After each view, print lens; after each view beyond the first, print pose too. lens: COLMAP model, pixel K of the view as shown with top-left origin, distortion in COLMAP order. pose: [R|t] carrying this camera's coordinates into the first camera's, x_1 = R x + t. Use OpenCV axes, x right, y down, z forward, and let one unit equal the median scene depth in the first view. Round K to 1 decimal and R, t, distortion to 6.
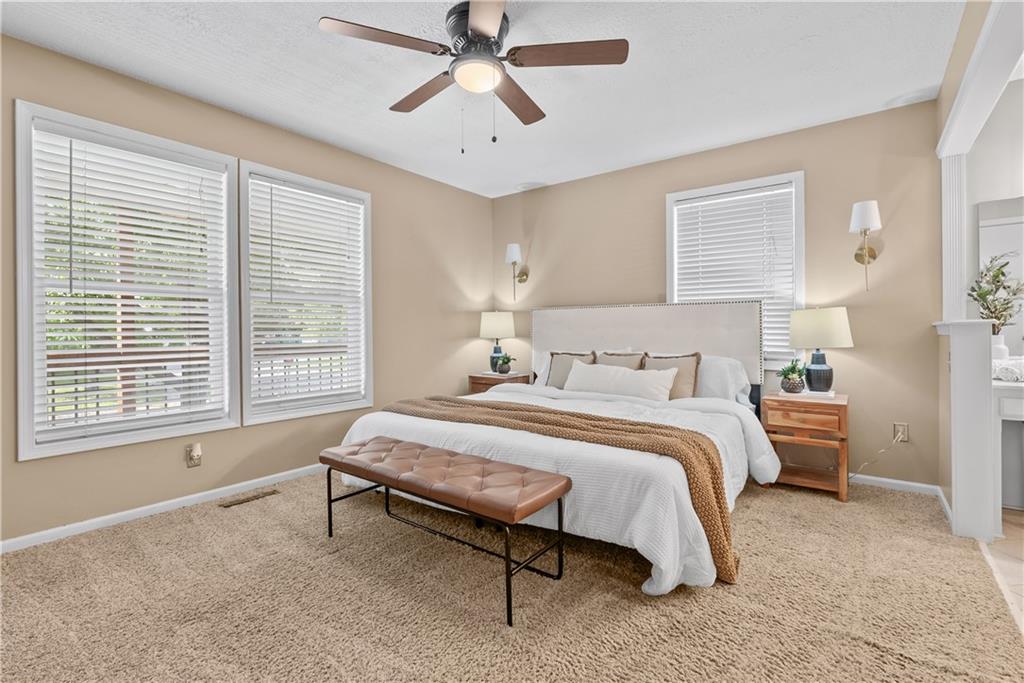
lens RADIAL K [[457.6, 0, 513.2], [0, 457.6, 333.5], [0, 0, 1]] dist [-0.005869, -0.000587]
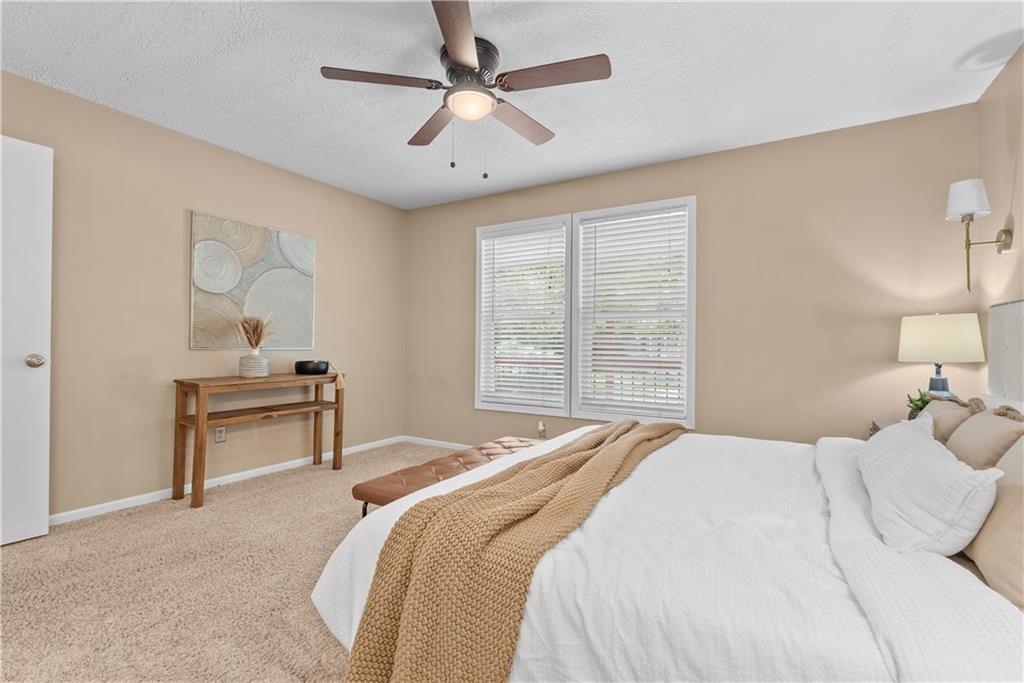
lens RADIAL K [[457.6, 0, 512.6], [0, 457.6, 341.2], [0, 0, 1]] dist [-0.005869, -0.000587]
pose [[0.127347, 0.000615, -0.991858, 0.541845], [-0.015279, 0.999882, -0.001342, -0.008538], [0.991741, 0.015326, 0.127341, 0.525739]]
